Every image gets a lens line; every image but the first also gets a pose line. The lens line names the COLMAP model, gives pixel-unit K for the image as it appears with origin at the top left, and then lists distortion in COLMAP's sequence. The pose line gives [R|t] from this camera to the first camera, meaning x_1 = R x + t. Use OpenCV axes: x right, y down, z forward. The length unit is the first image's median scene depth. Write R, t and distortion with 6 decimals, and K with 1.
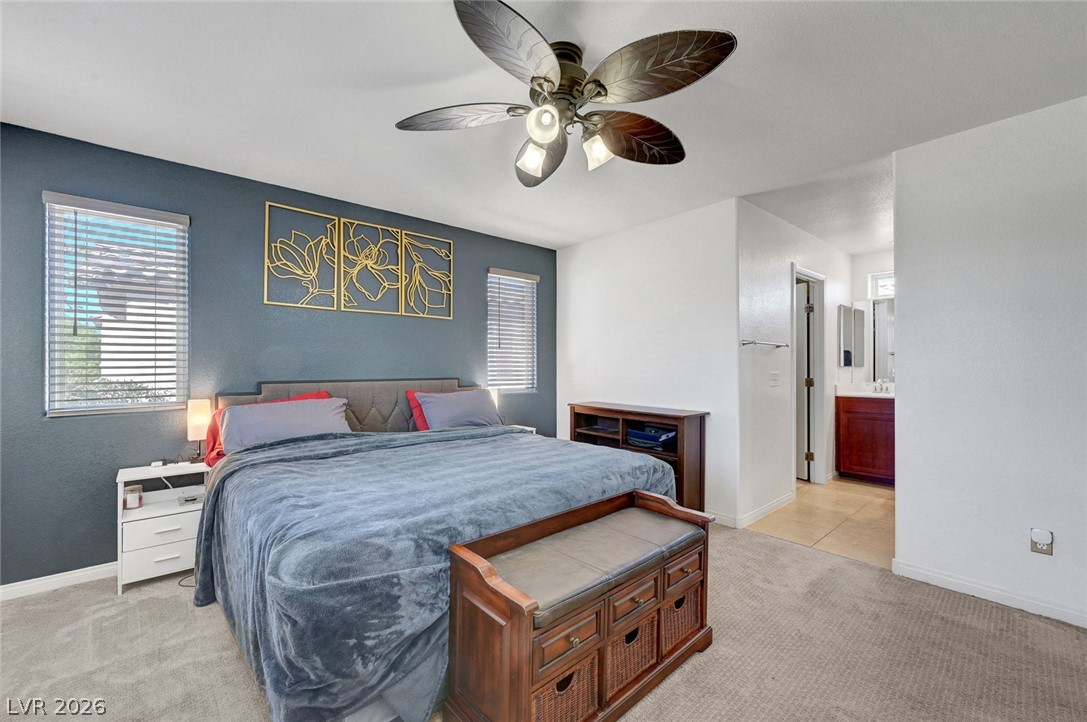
lens RADIAL K [[449.7, 0, 543.9], [0, 449.7, 366.3], [0, 0, 1]] dist [-0.001921, 0.000016]
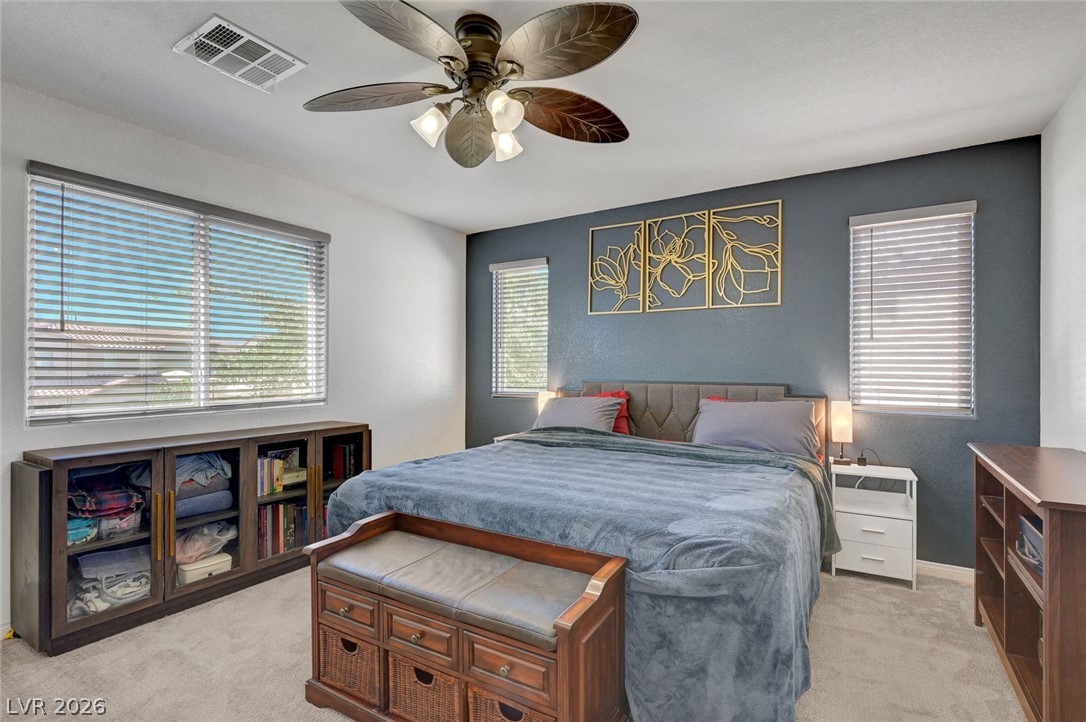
lens RADIAL K [[517.4, 0, 542.7], [0, 517.4, 364.7], [0, 0, 1]] dist [-0.001382, 0.000481]
pose [[0.273767, 0.001308, -0.961795, 0.582625], [-0.001812, 0.999998, 0.000844, -0.006364], [0.961794, 0.001512, 0.273769, 0.443309]]
